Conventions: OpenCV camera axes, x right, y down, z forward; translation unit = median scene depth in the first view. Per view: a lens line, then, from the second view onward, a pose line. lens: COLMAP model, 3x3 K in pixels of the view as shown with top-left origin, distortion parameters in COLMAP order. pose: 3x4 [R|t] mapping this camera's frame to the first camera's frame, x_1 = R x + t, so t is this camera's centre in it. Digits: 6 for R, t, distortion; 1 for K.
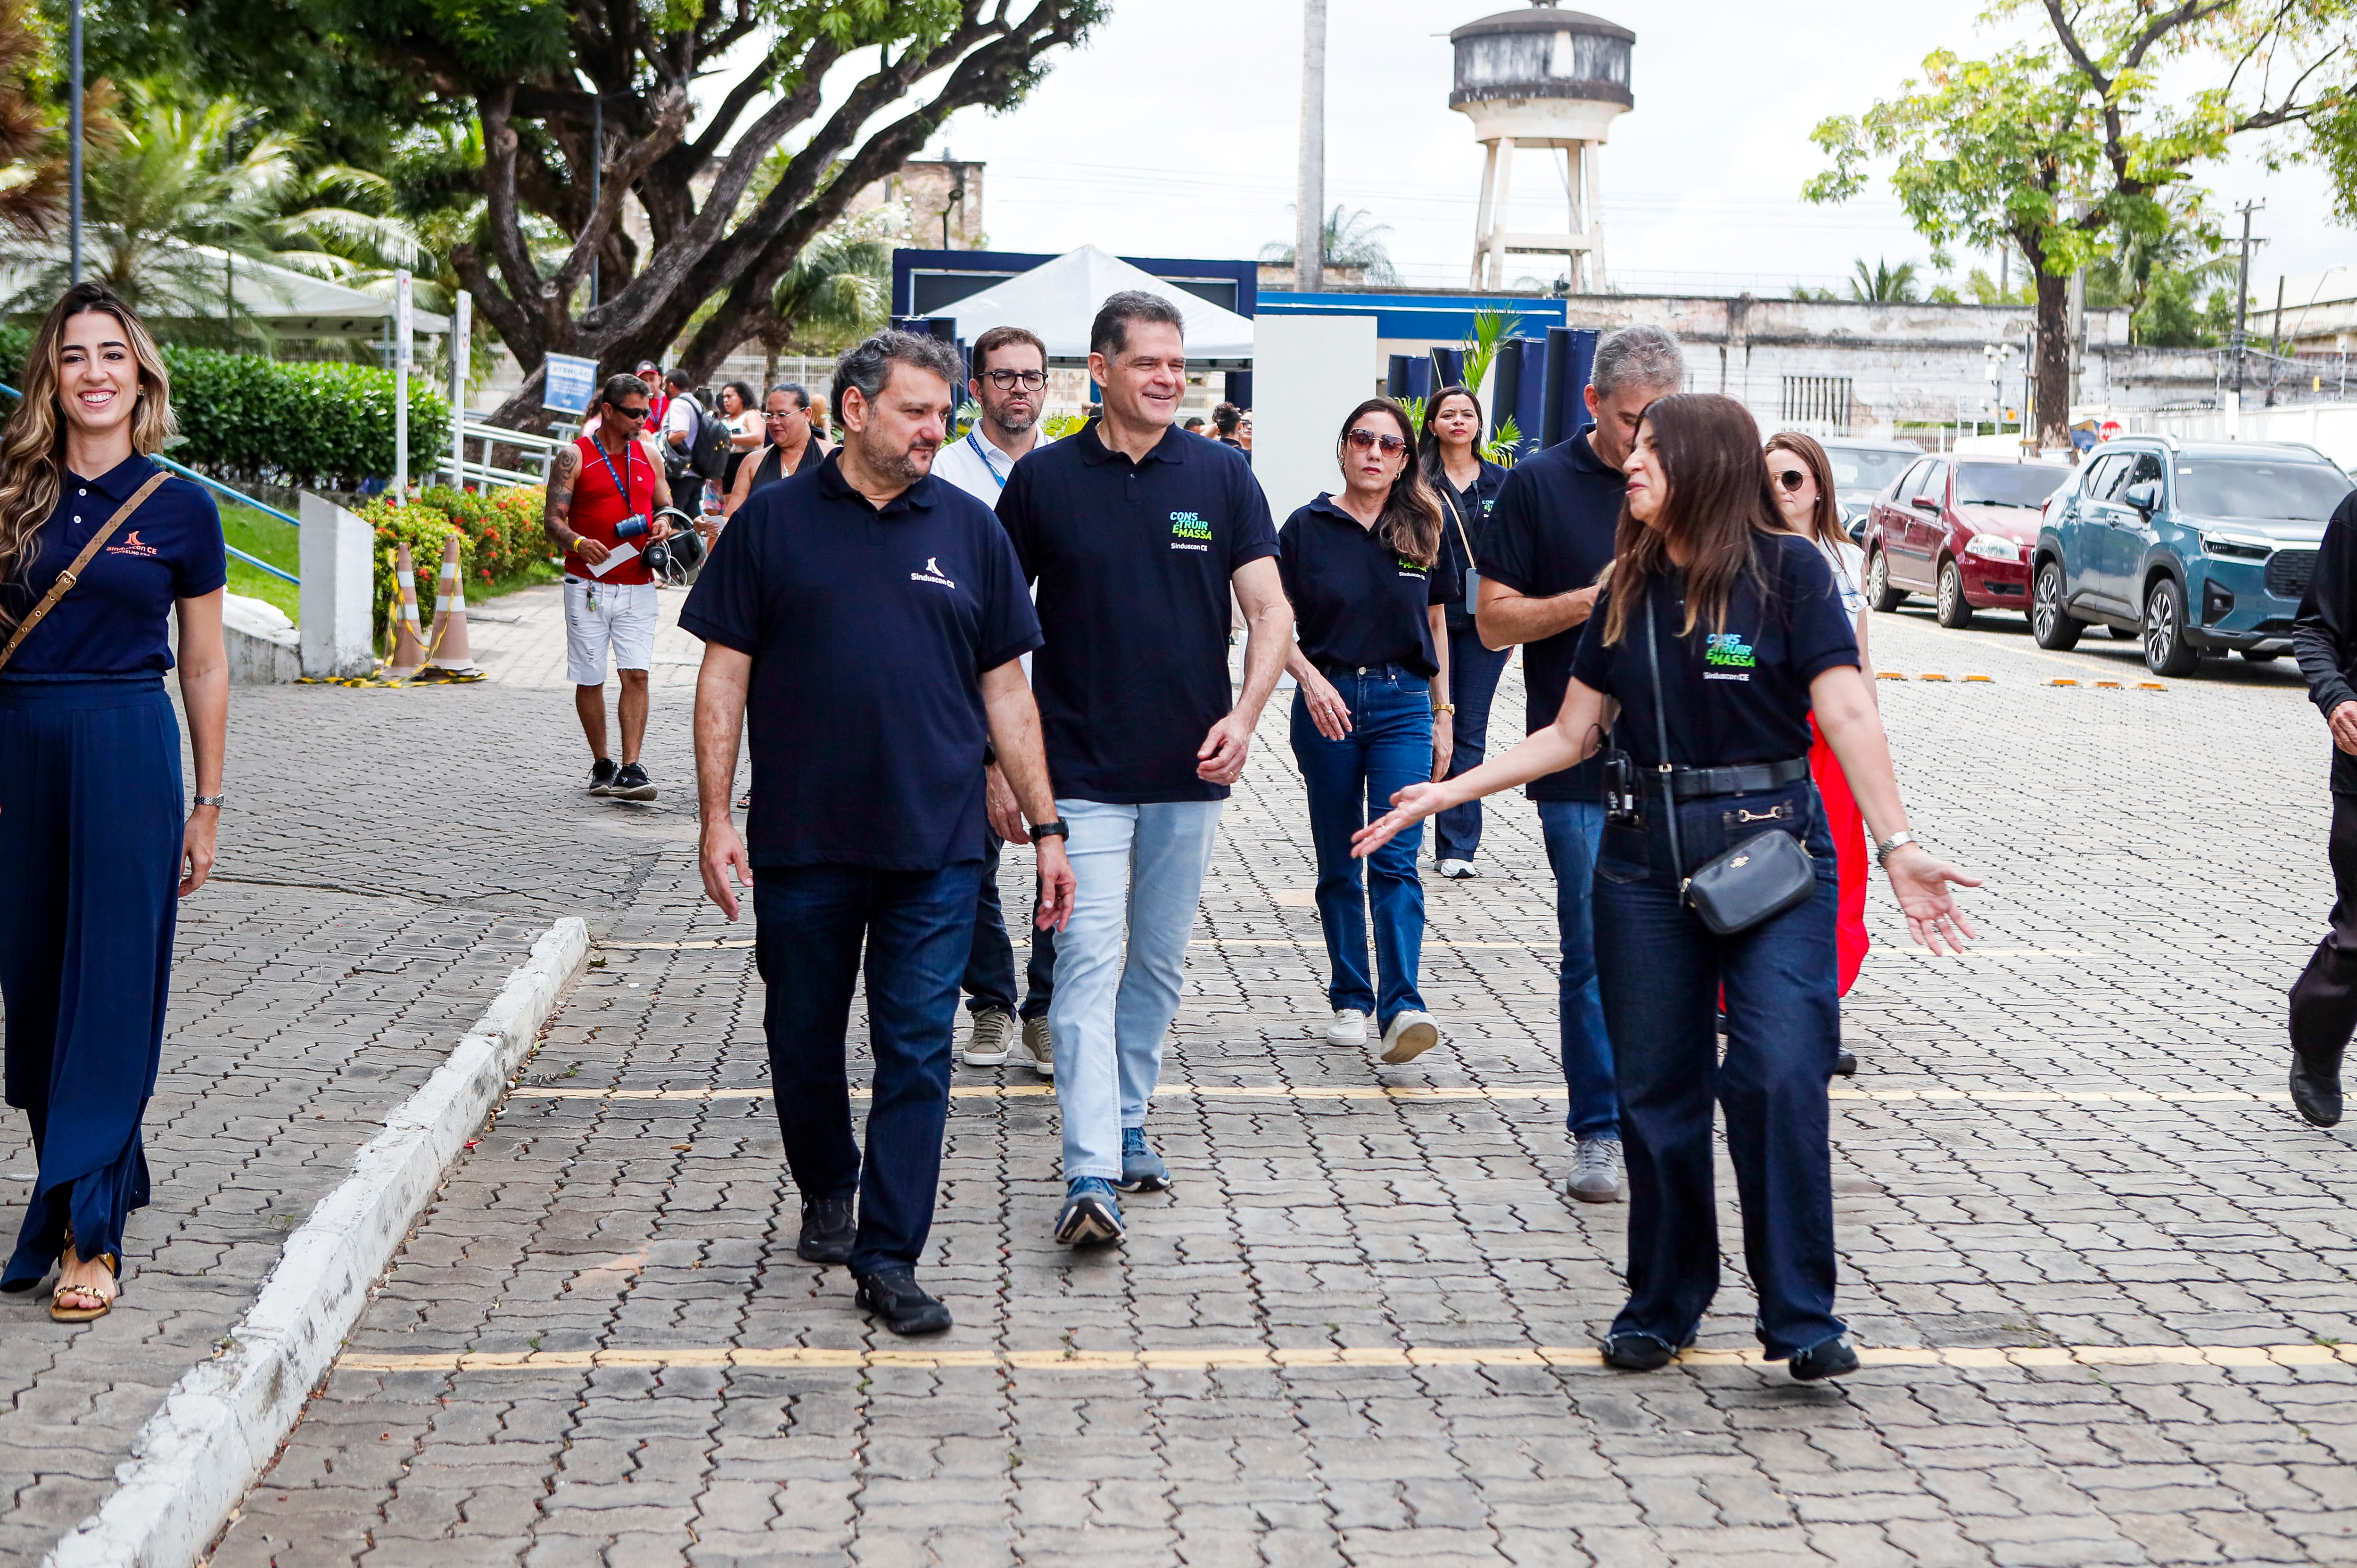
lens RADIAL K [[3673.9, 0, 1178.5], [0, 3673.9, 784.0], [0, 0, 1]] dist [-0.006635, -0.002537]
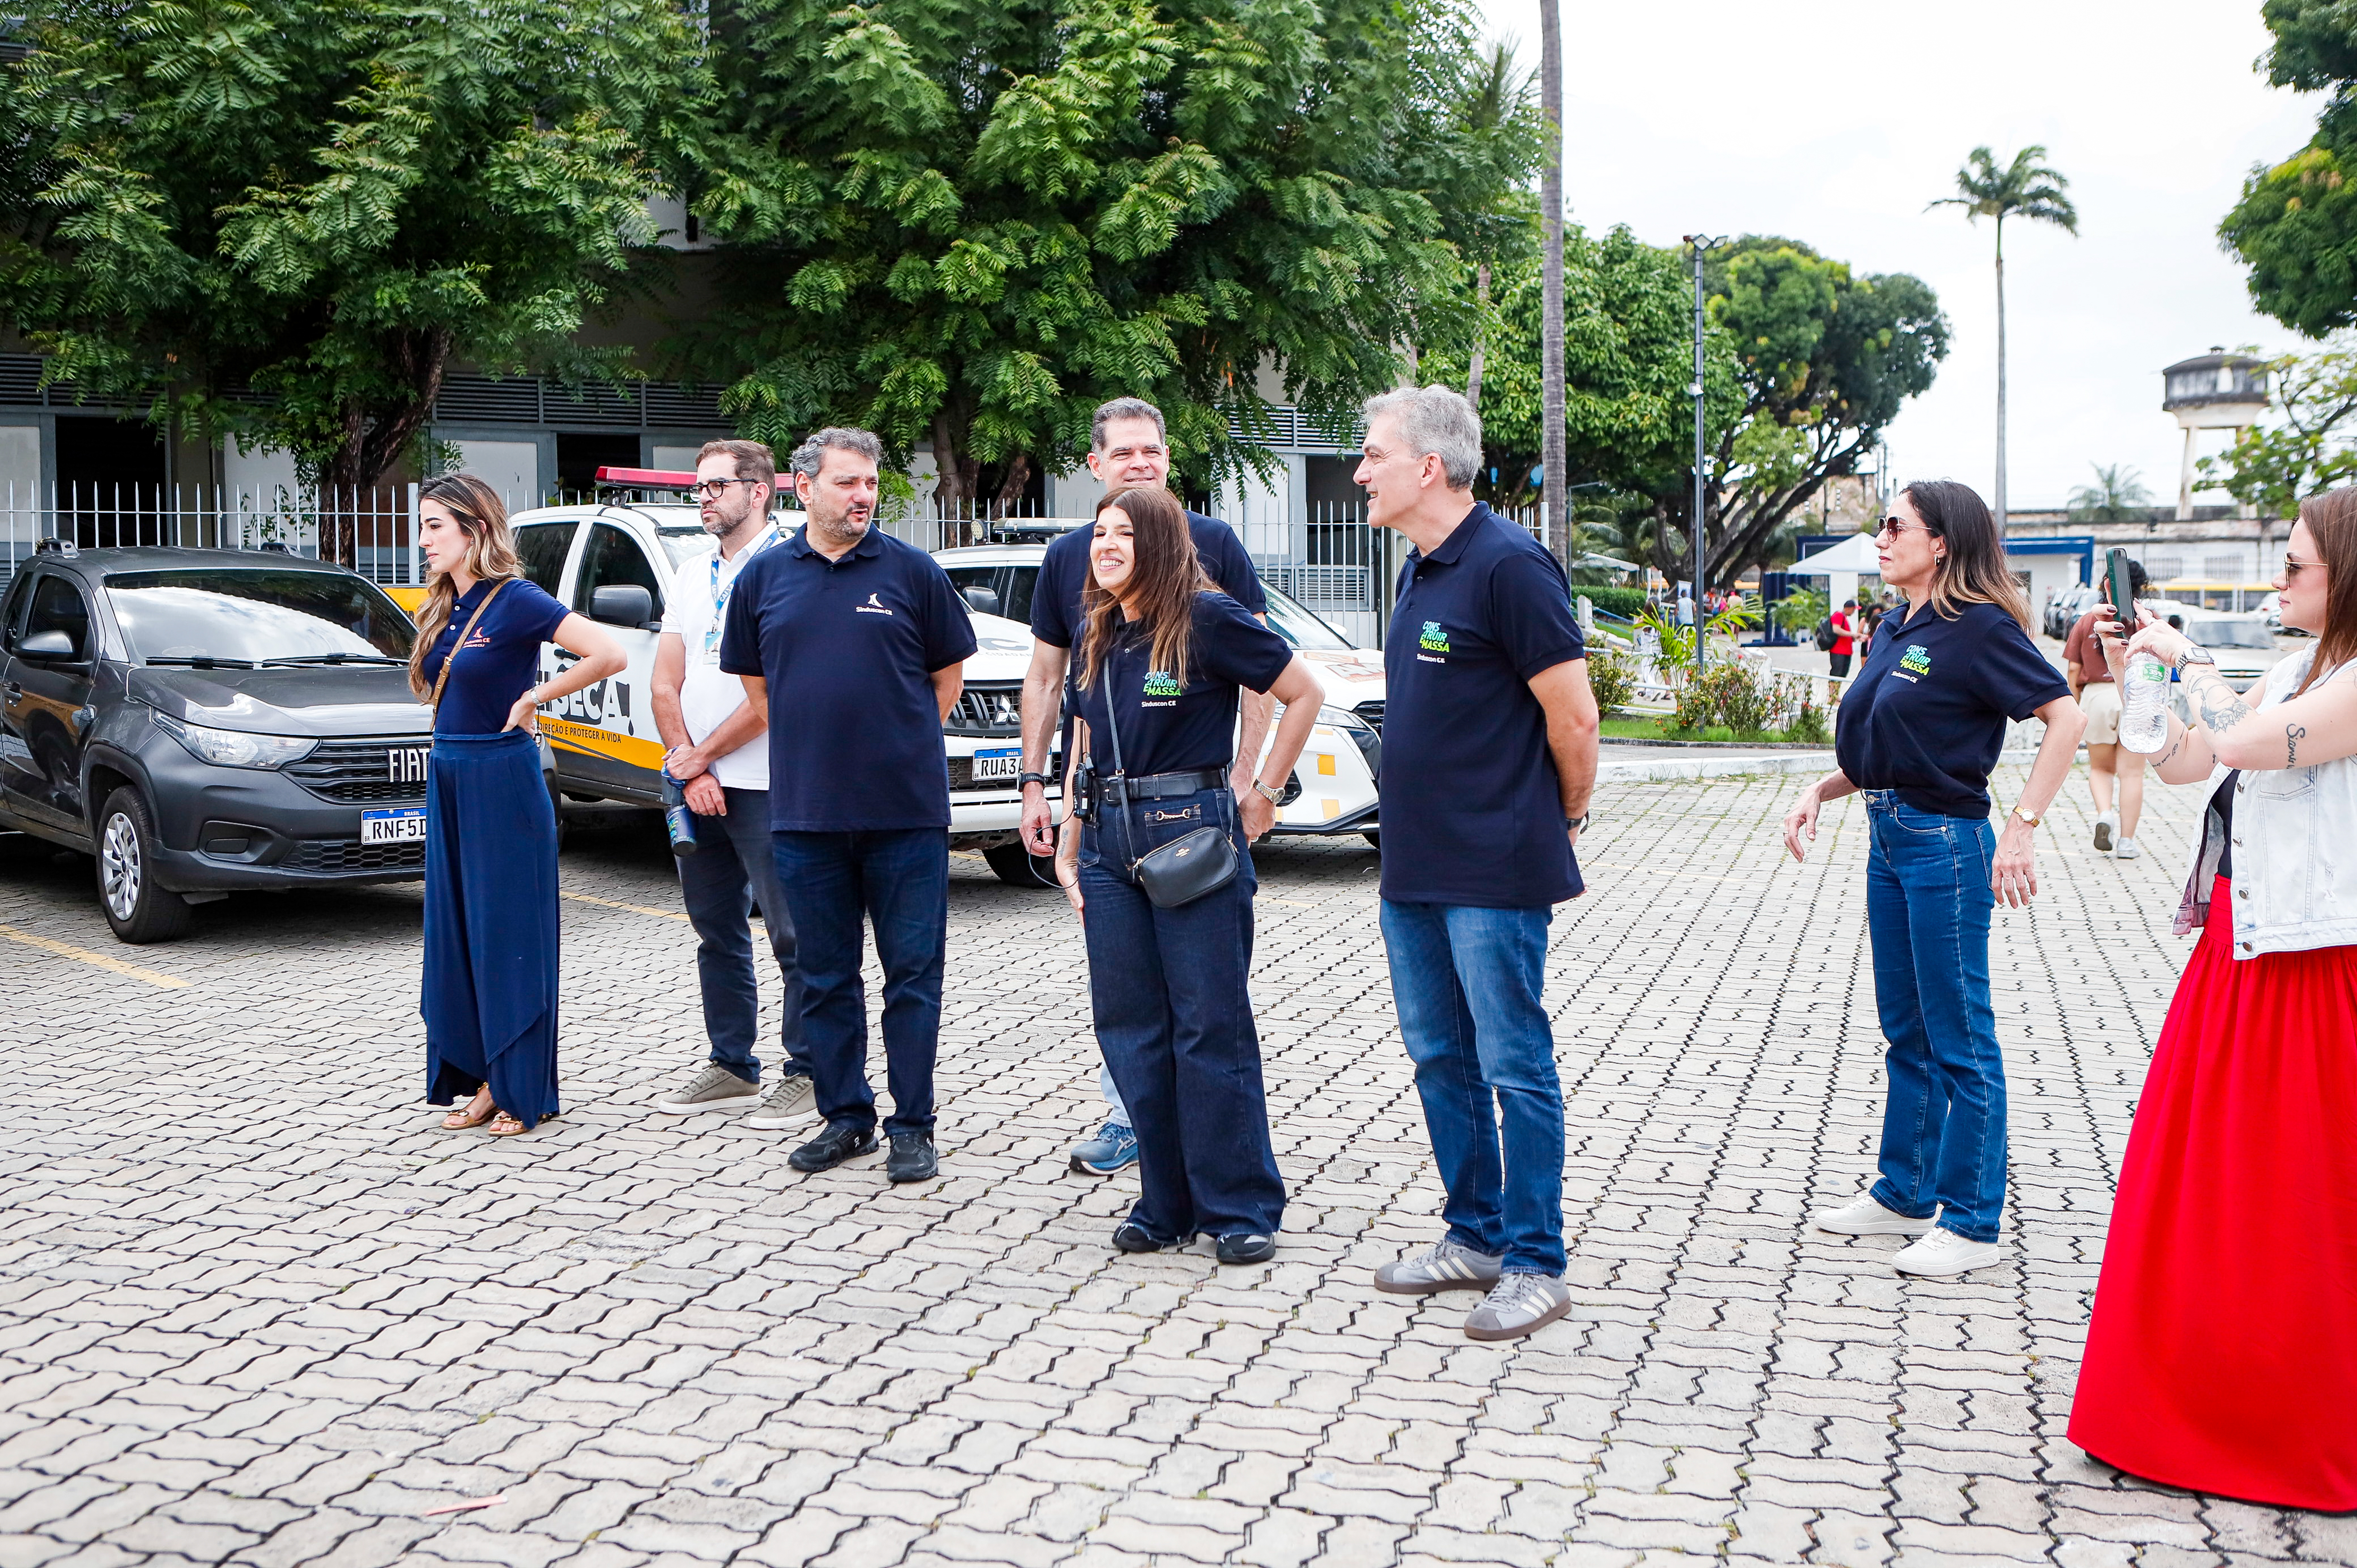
lens RADIAL K [[2611.4, 0, 1178.5], [0, 2611.4, 784.0], [0, 0, 1]] dist [-0.007638, -0.006691]
pose [[0.938411, -0.011593, -0.345326, 0.084847], [0.001792, 0.999587, -0.028688, 0.052107], [0.345516, 0.026302, 0.938044, -0.531027]]
